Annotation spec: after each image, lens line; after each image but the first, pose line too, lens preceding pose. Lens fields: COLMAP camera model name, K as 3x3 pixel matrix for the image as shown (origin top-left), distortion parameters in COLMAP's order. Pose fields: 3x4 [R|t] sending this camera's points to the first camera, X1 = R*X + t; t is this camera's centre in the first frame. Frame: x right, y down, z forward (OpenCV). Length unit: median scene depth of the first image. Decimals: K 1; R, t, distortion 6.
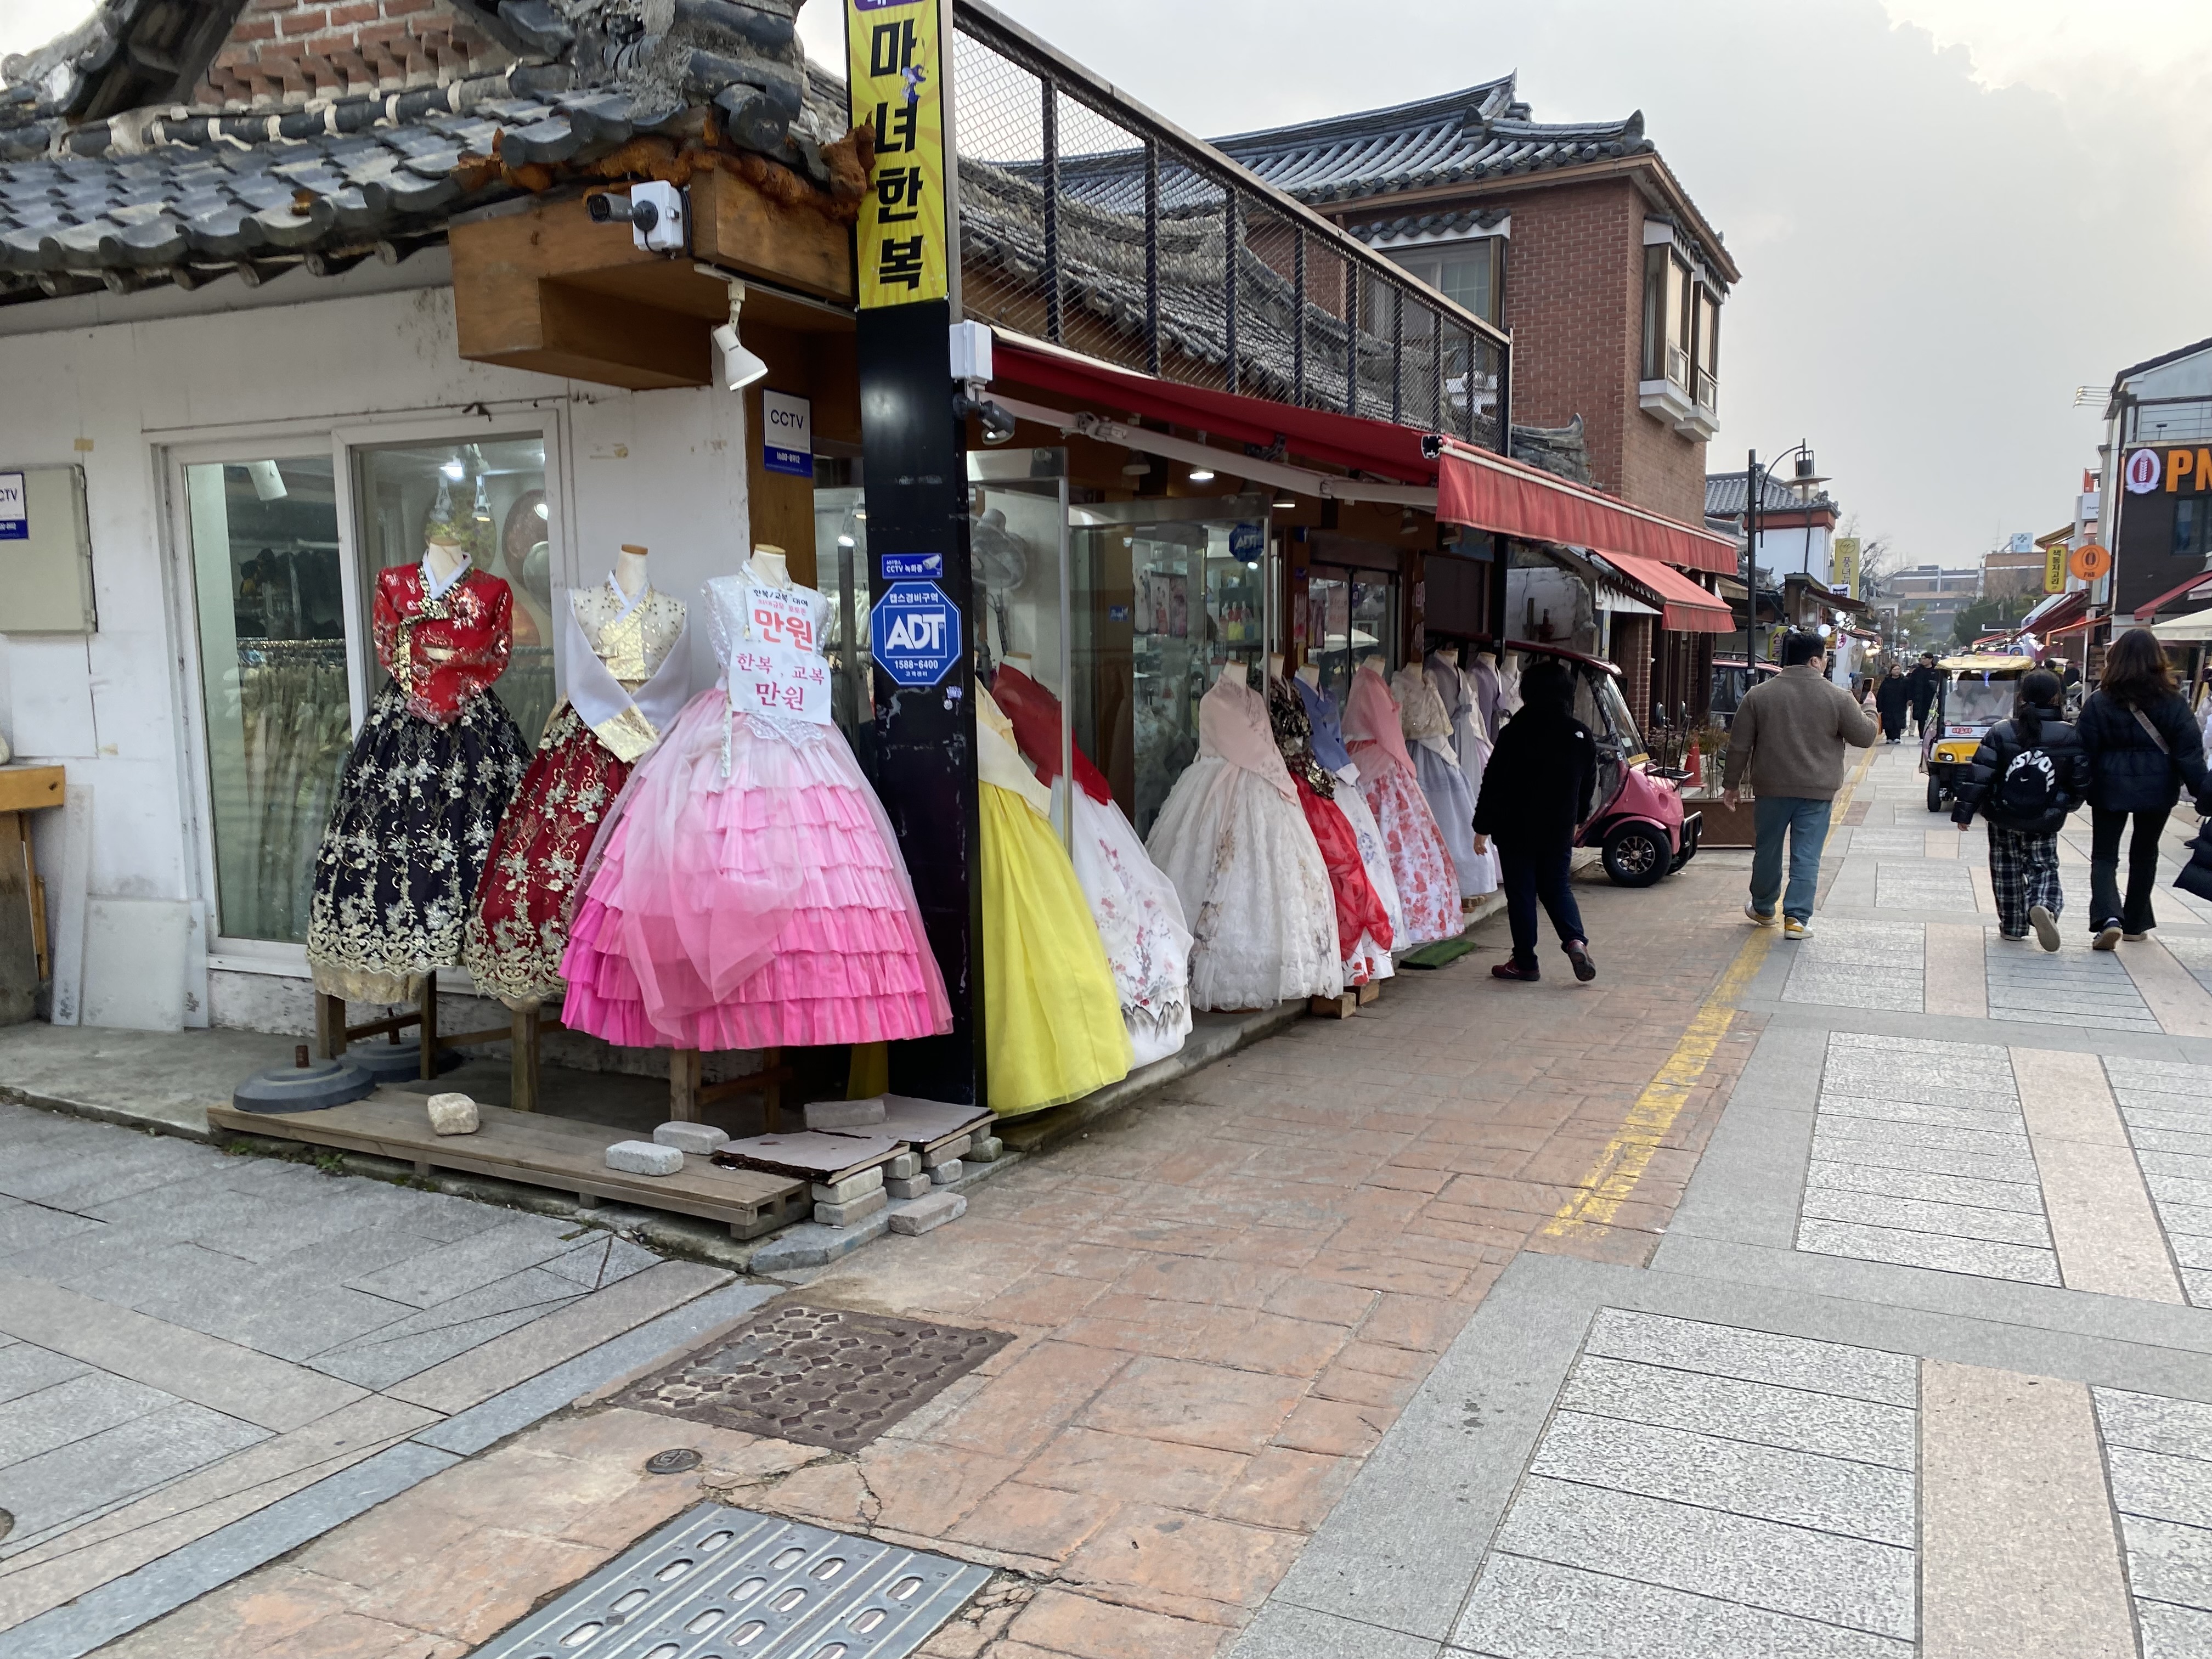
lens RADIAL K [[1673.2, 0, 1106.0], [0, 1673.2, 829.5], [0, 0, 1]] dist [0.027716, -0.011144]
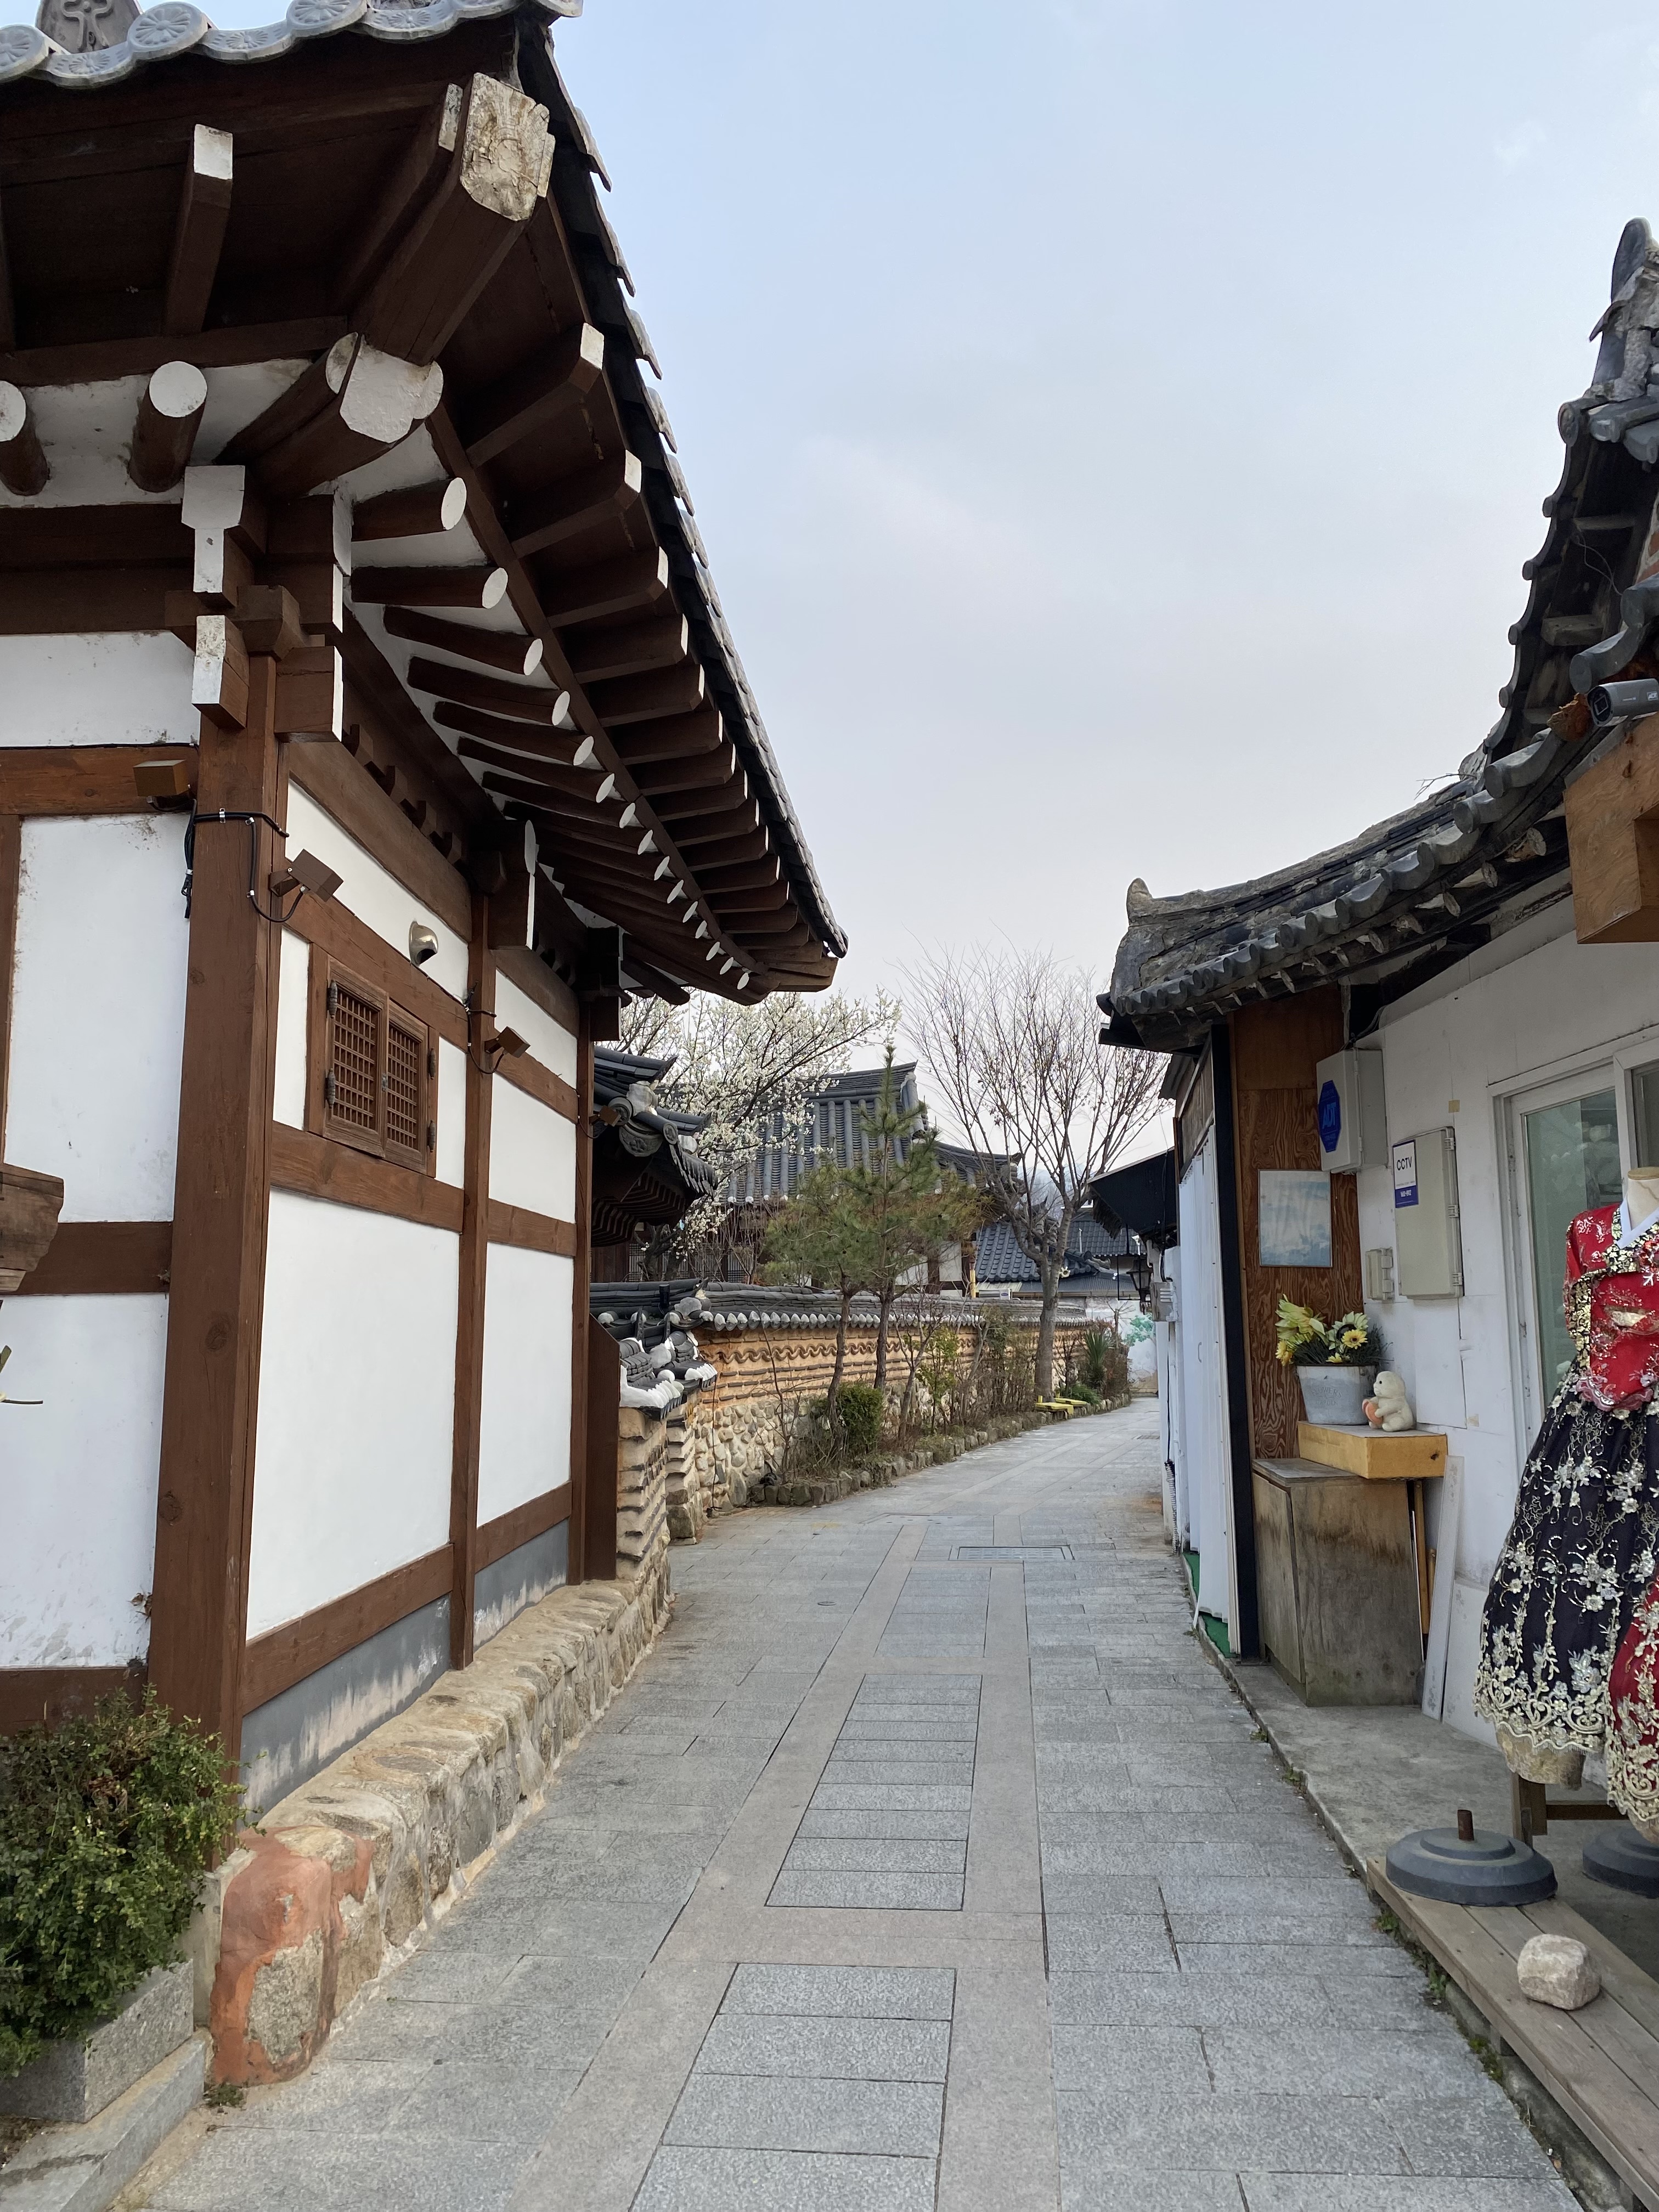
lens RADIAL K [[1673.2, 0, 829.5], [0, 1673.2, 1106.0], [0, 0, 1]] dist [0.027716, -0.011144]
pose [[0.439755, -0.115937, -0.890603, 0.144495], [-0.087082, 0.981456, -0.170763, -0.037825], [0.893886, 0.152650, 0.421505, 0.347563]]
